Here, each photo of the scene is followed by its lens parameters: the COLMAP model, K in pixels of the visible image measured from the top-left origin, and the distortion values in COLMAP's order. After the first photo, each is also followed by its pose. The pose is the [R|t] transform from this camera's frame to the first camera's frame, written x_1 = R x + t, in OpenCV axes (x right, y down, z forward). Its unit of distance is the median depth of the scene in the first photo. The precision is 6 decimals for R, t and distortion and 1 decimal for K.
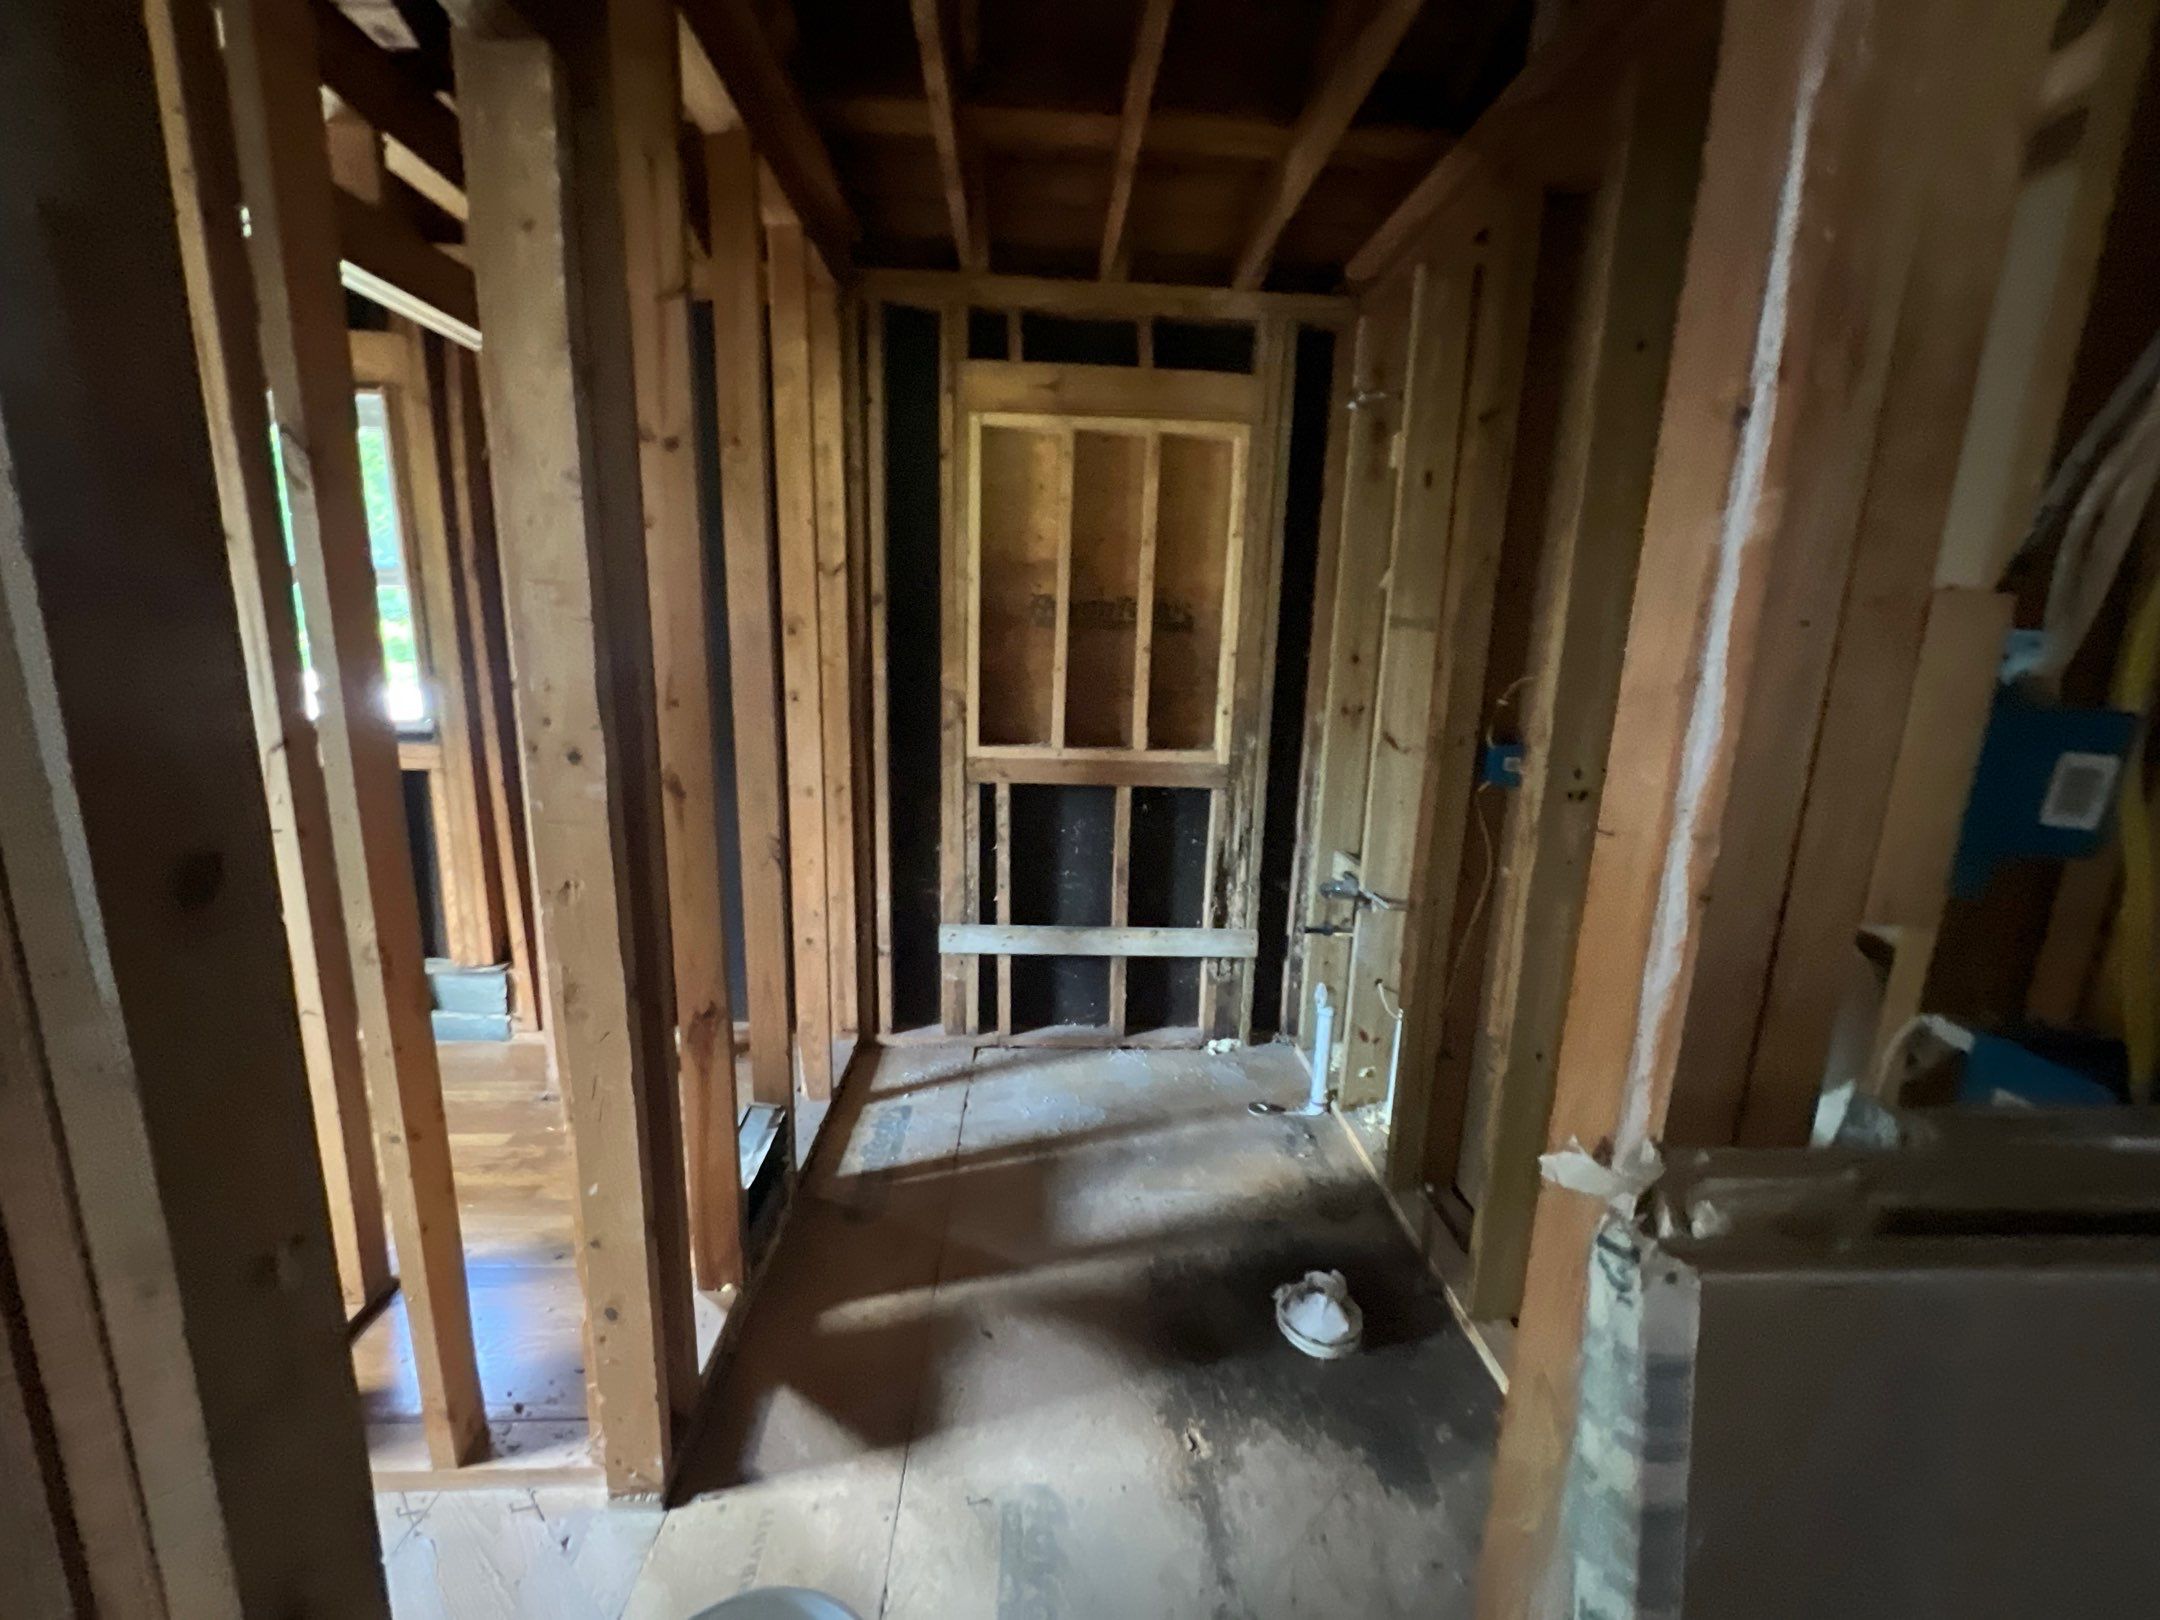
lens RADIAL K [[891.8, 0, 1085.1], [0, 891.8, 820.6], [0, 0, 1]] dist [-0.003875, 0.000138]
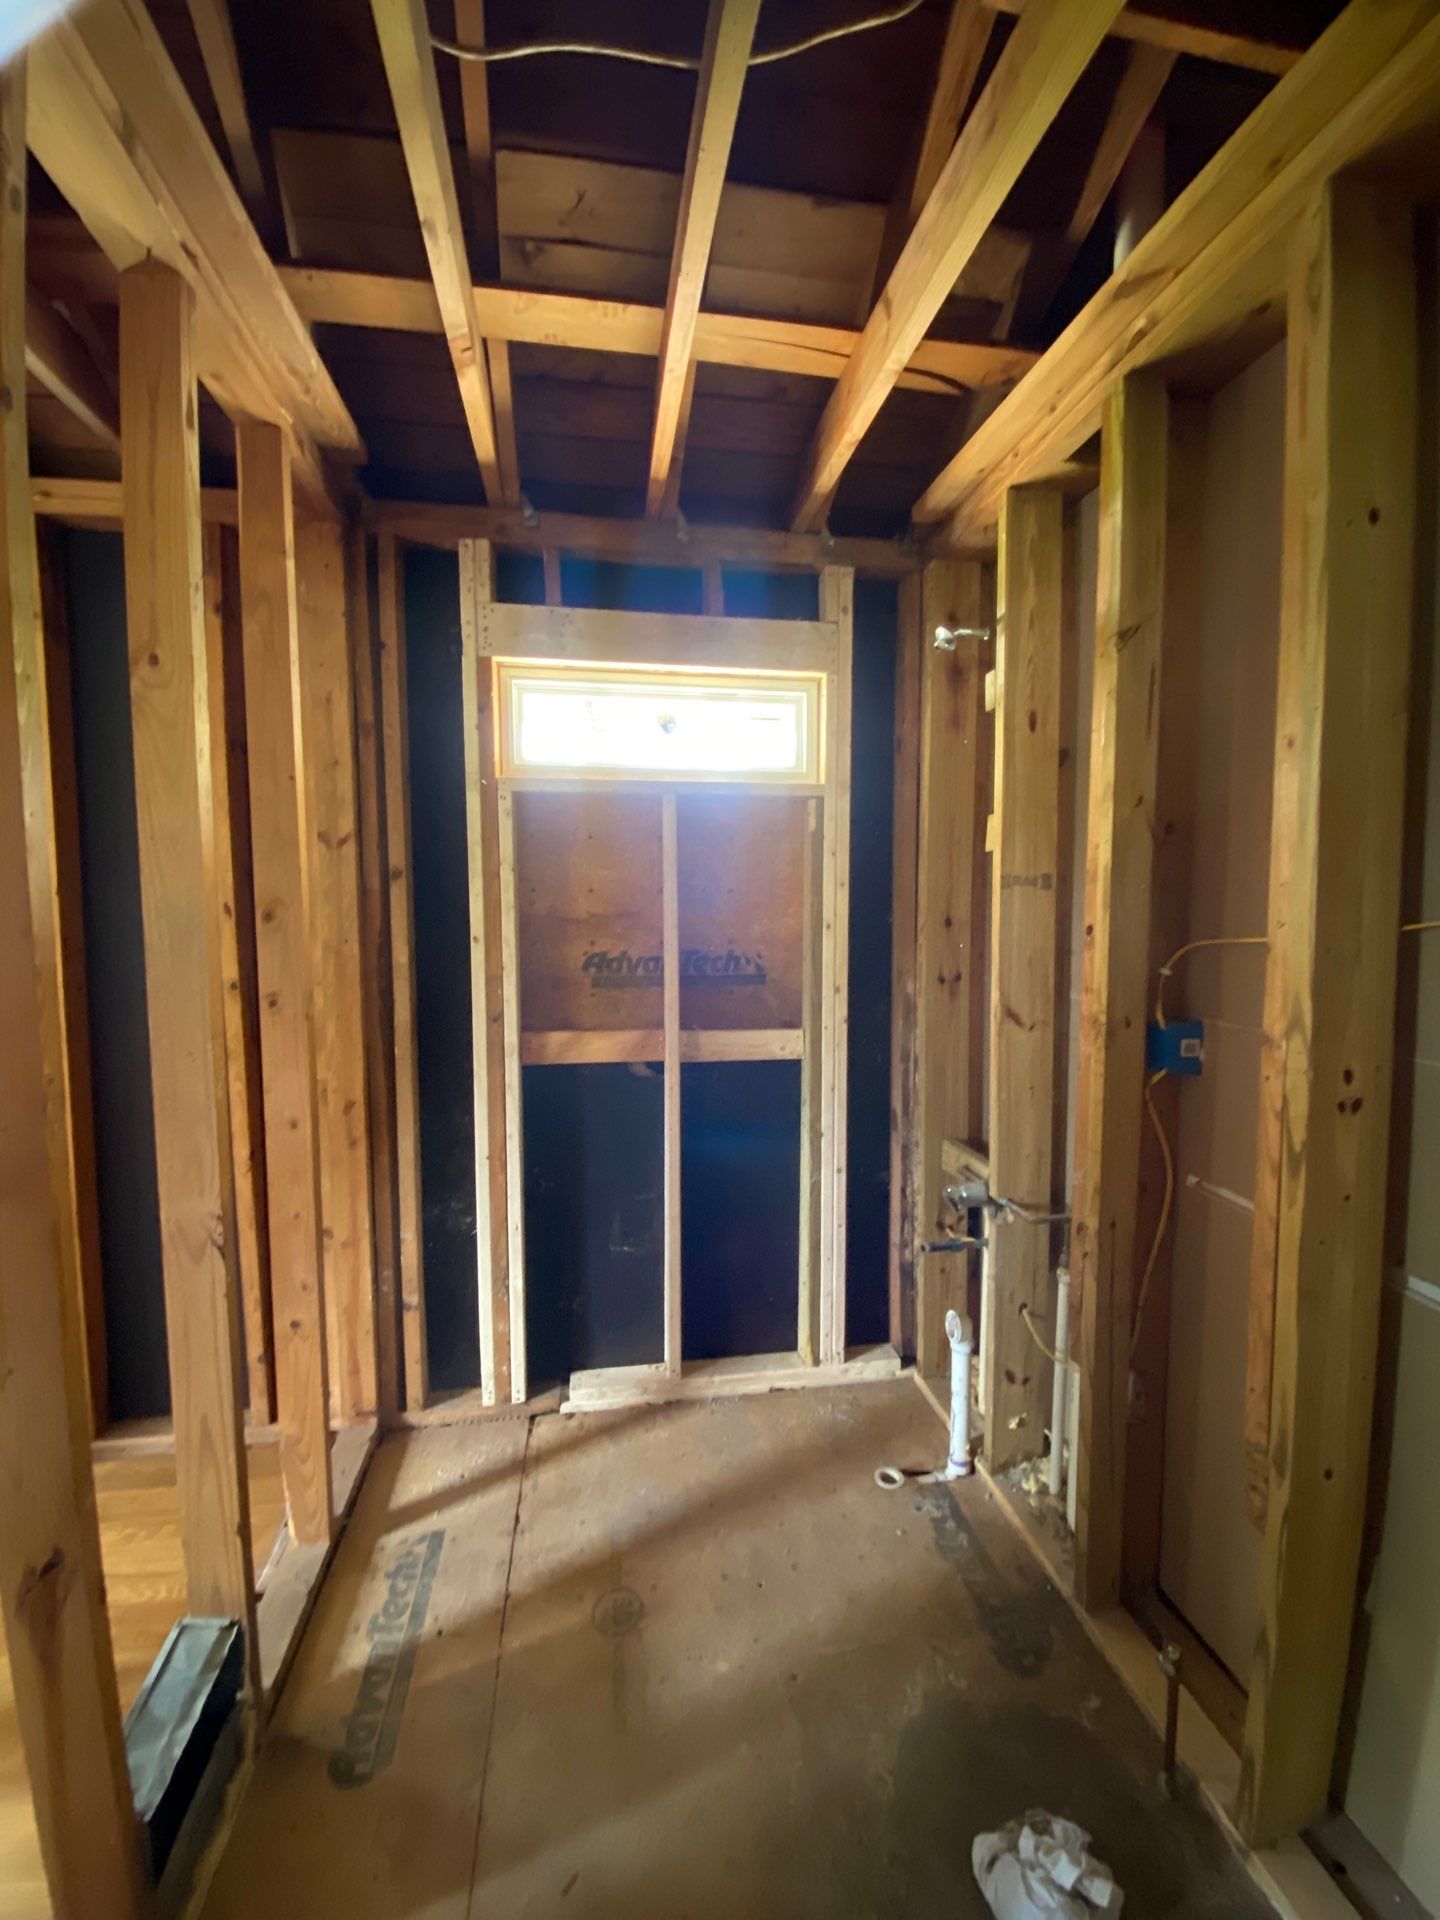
lens RADIAL K [[790.0, 0, 720.0], [0, 790.0, 960.0], [0, 0, 1]] dist [0.001020, -0.007503]
pose [[0.993666, -0.042355, 0.104082, -0.012145], [0.055493, 0.990379, -0.126766, -0.060765], [-0.097711, 0.131739, 0.986457, 0.263409]]
